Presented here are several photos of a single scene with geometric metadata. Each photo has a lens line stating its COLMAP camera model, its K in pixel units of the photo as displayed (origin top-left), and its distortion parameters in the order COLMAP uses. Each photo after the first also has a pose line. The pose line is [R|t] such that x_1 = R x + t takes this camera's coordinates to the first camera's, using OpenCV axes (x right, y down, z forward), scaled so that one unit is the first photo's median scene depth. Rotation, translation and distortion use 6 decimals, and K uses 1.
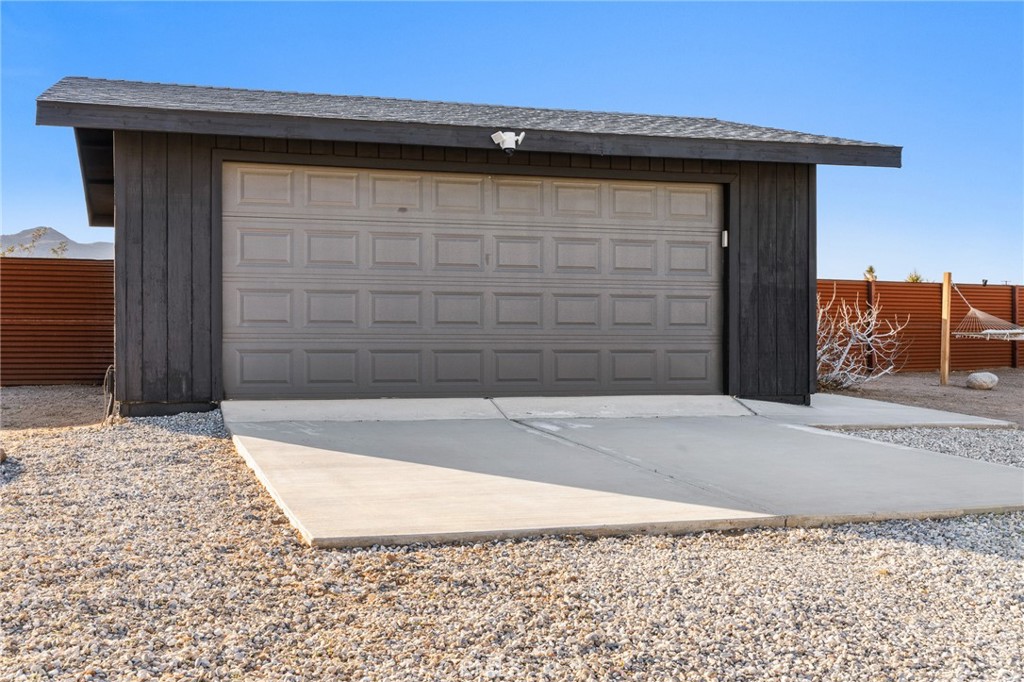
lens RADIAL K [[1172.1, 0, 511.5], [0, 1172.1, 344.3], [0, 0, 1]] dist [0.011079, 0.000000]
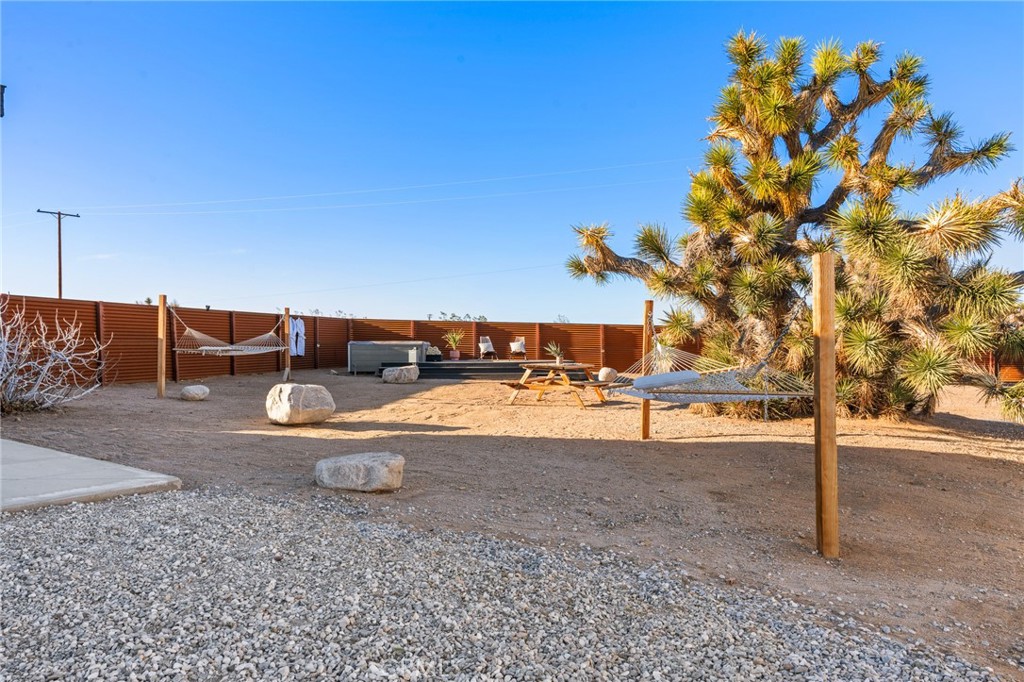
lens RADIAL K [[732.5, 0, 512.7], [0, 732.5, 346.0], [0, 0, 1]] dist [0.003226, 0.001346]
pose [[0.732396, 0.002689, 0.680874, 0.143687], [0.002706, 0.999973, -0.006860, -0.008093], [-0.680874, 0.006867, 0.732369, 0.274297]]
